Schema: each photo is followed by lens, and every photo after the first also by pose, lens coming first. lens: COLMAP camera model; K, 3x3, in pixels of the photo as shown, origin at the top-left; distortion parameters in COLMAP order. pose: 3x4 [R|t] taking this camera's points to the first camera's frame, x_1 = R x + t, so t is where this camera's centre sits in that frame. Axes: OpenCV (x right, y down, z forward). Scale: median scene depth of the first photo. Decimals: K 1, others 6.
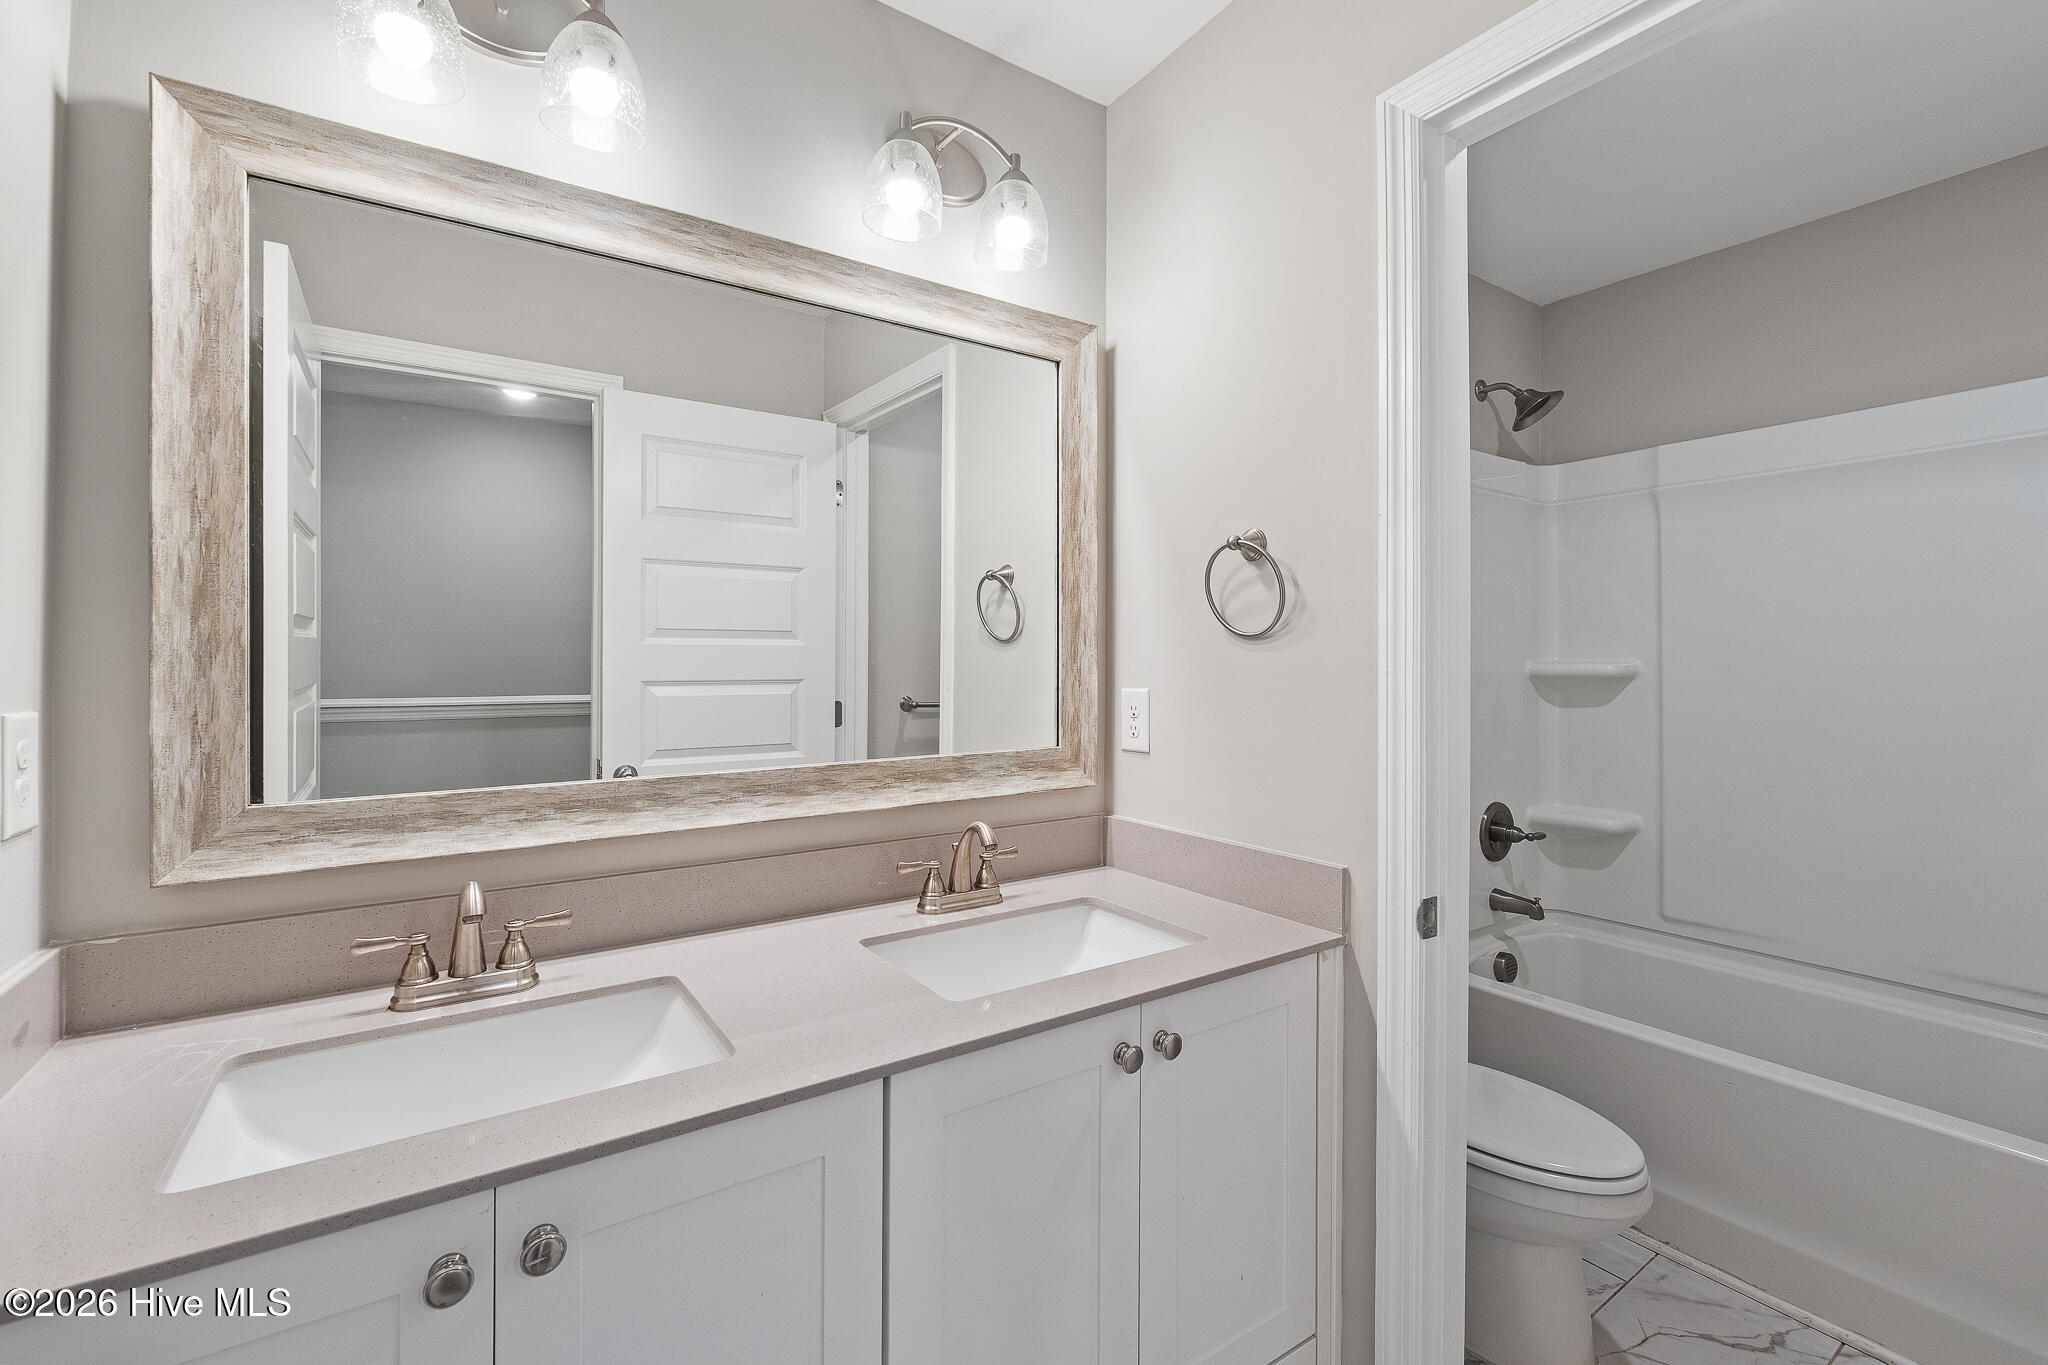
lens RADIAL K [[879.4, 0, 1029.2], [0, 879.4, 659.7], [0, 0, 1]] dist [0.003144, -0.000555]
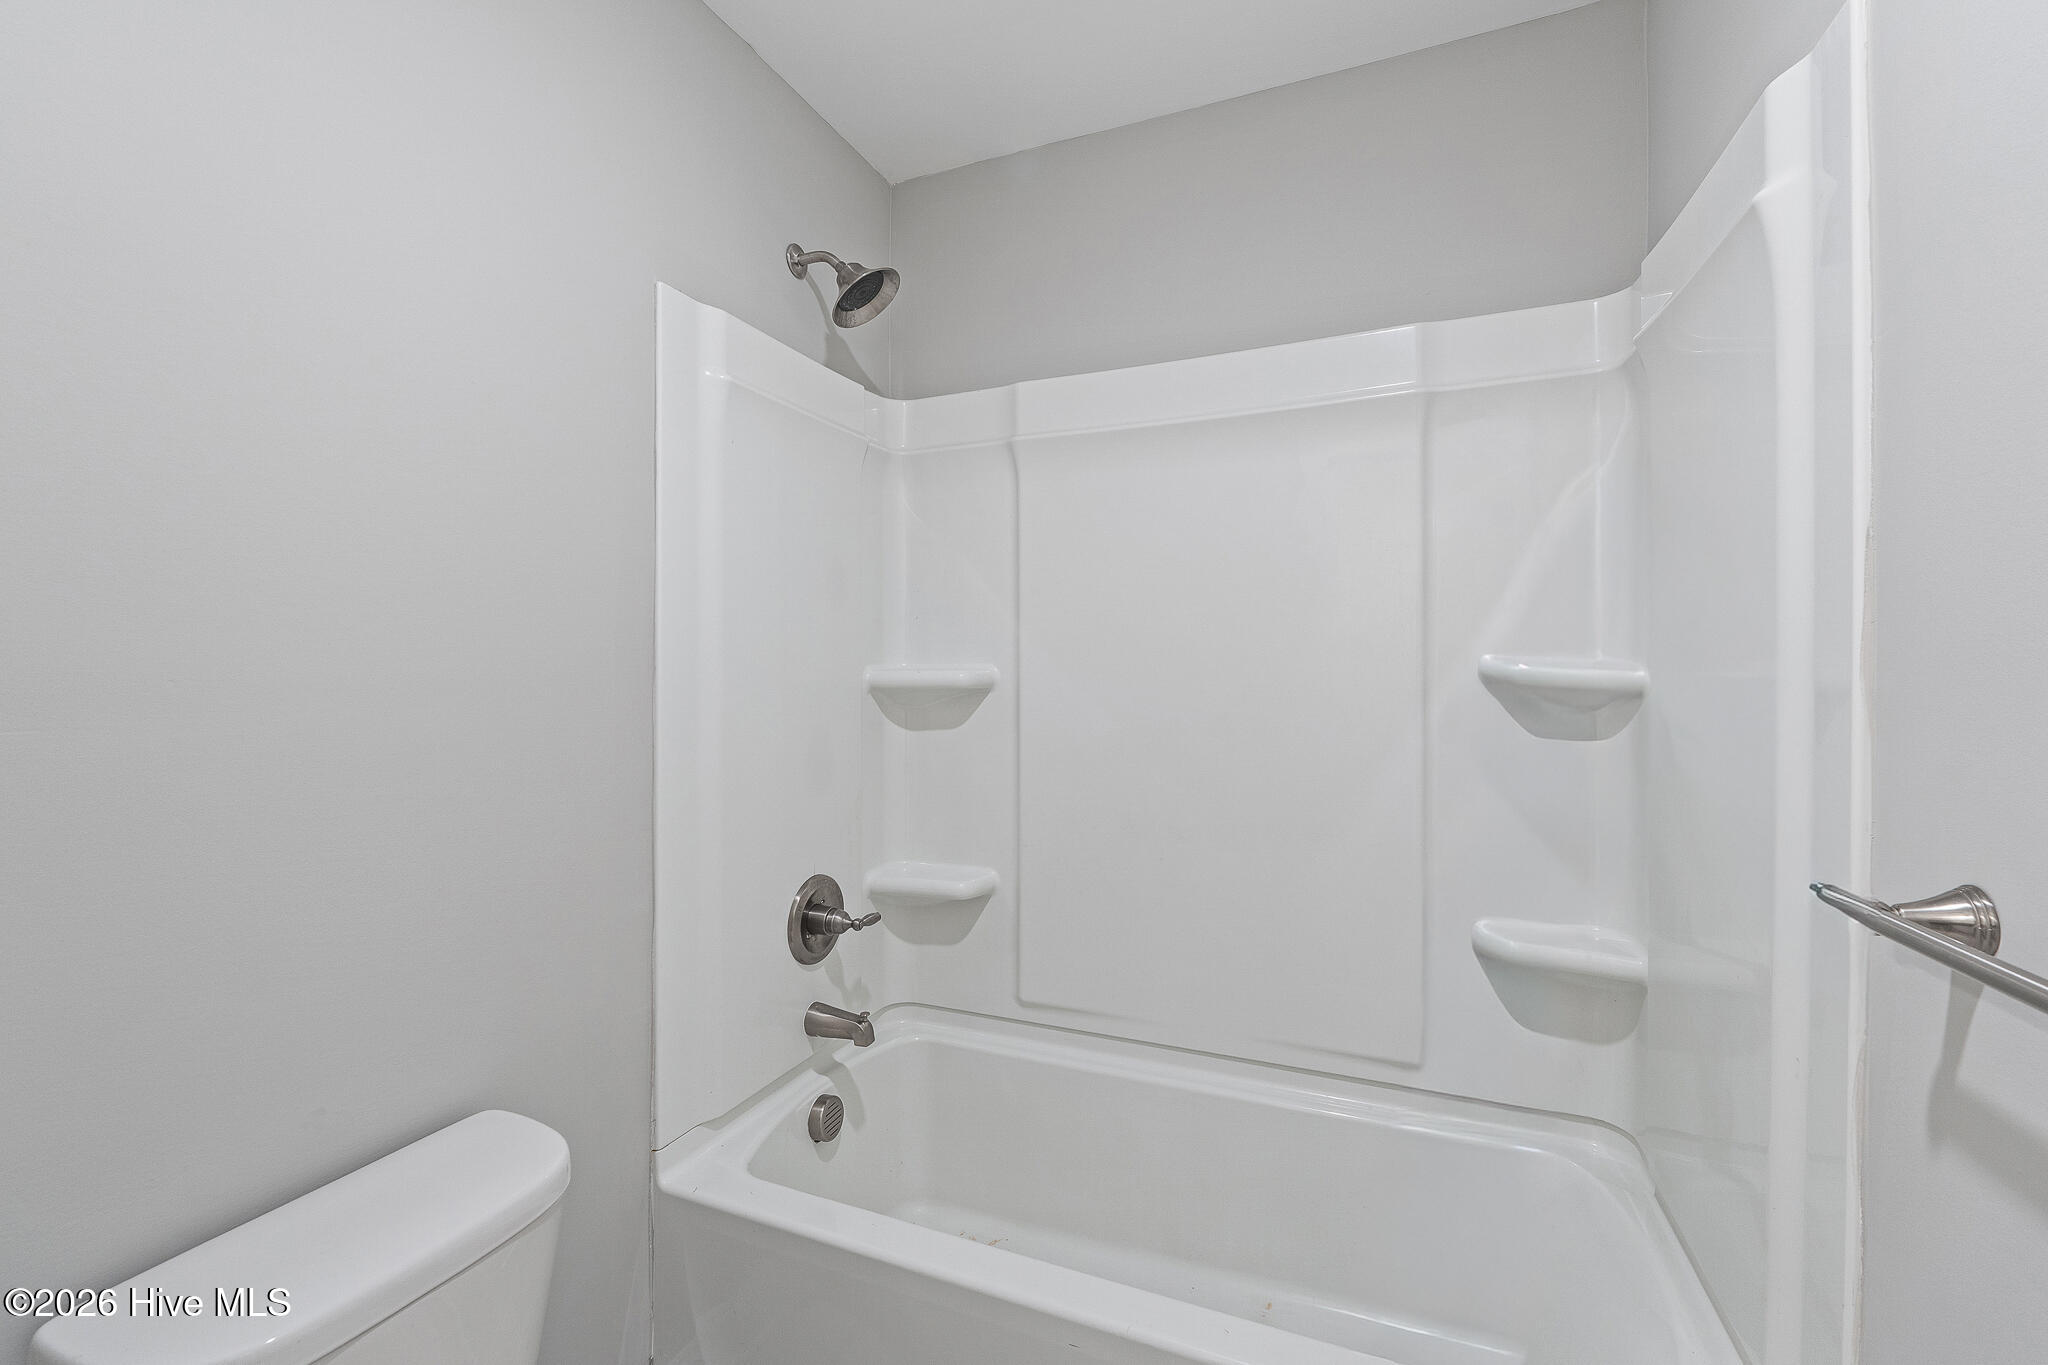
lens RADIAL K [[879.4, 0, 1025.9], [0, 879.4, 677.5], [0, 0, 1]] dist [0.003144, -0.000555]
pose [[0.837612, -0.003694, 0.546253, 0.297752], [-0.002630, 0.999938, 0.010794, 0.002210], [-0.546259, -0.010478, 0.837551, 0.348534]]
